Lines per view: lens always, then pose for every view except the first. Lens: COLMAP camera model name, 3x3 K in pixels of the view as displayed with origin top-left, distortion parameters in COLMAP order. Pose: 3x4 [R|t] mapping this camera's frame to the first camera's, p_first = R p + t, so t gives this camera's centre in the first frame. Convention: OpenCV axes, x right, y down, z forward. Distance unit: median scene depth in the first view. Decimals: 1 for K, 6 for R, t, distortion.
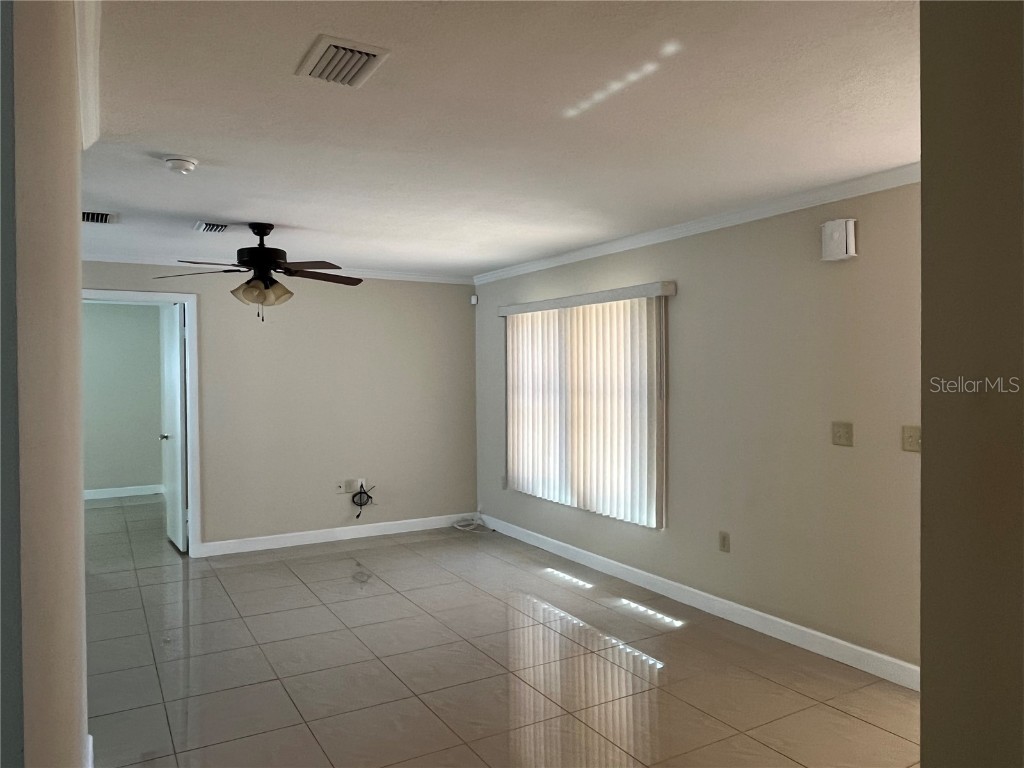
lens RADIAL K [[720.2, 0, 508.2], [0, 720.2, 379.8], [0, 0, 1]] dist [0.001319, -0.001265]
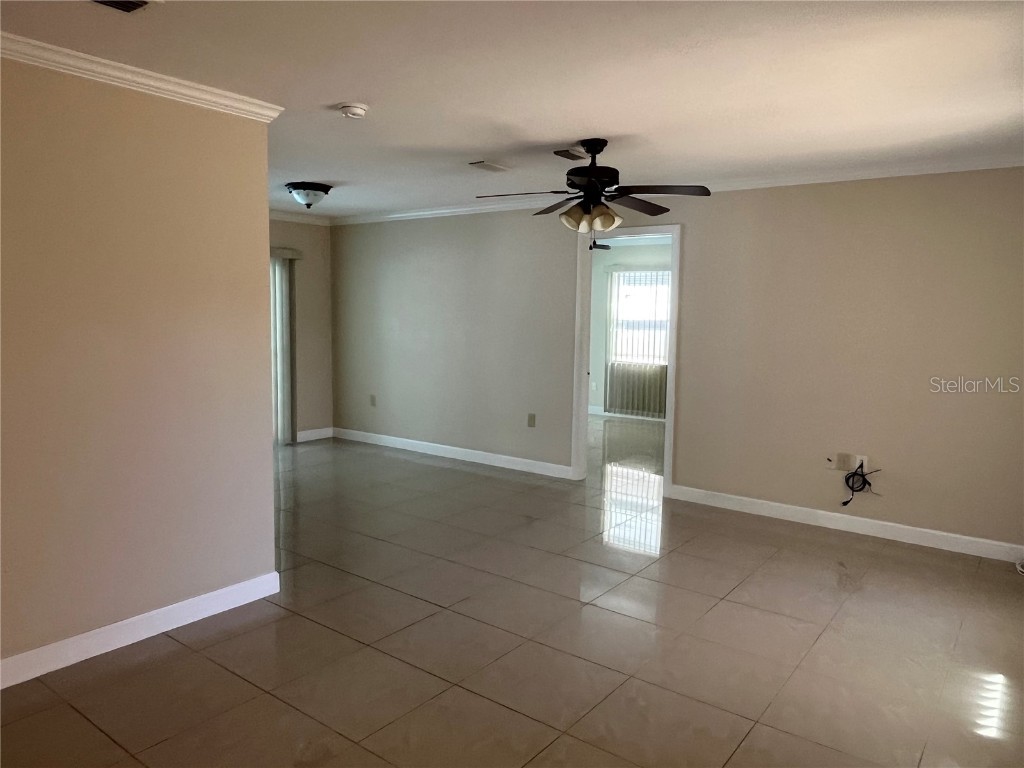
lens RADIAL K [[720.2, 0, 508.2], [0, 720.2, 379.8], [0, 0, 1]] dist [0.001319, -0.001265]
pose [[0.383902, 0.106946, -0.917160, 0.379282], [-0.032877, 0.994223, 0.102171, -0.005418], [0.922789, -0.009070, 0.385200, 0.433524]]
